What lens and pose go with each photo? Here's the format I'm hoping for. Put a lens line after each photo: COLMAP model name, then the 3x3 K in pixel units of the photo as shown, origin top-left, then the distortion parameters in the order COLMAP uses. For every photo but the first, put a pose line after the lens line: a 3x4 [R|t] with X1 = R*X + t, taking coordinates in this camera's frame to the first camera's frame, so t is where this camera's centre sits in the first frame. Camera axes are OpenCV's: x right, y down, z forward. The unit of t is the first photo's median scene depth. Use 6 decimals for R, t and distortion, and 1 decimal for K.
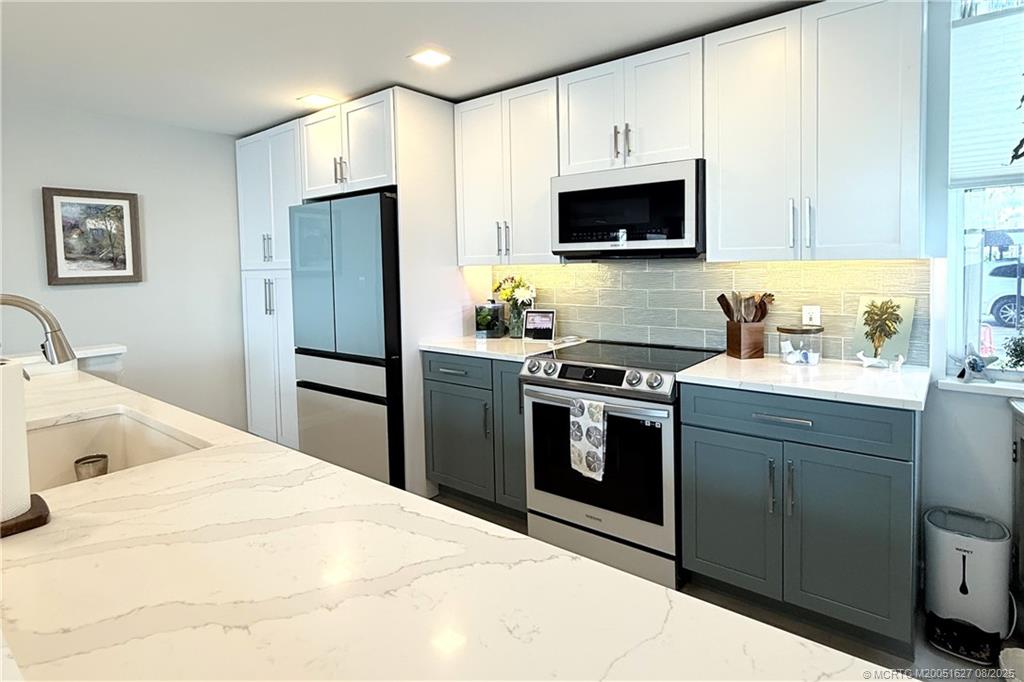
lens RADIAL K [[543.5, 0, 506.5], [0, 543.5, 286.7], [0, 0, 1]] dist [-0.003295, 0.002785]
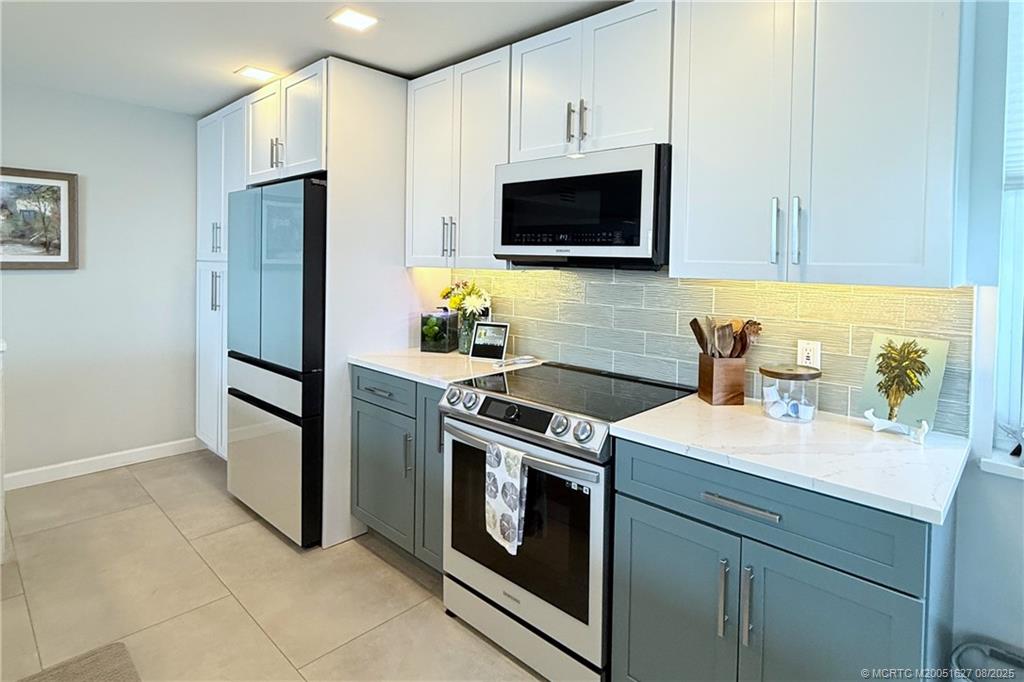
lens RADIAL K [[543.5, 0, 508.1], [0, 543.5, 272.9], [0, 0, 1]] dist [-0.003295, 0.002785]
pose [[0.996026, 0.041492, -0.078808, 0.183391], [-0.043025, 0.998914, -0.017858, -0.025400], [0.077982, 0.021178, 0.996730, 0.193875]]
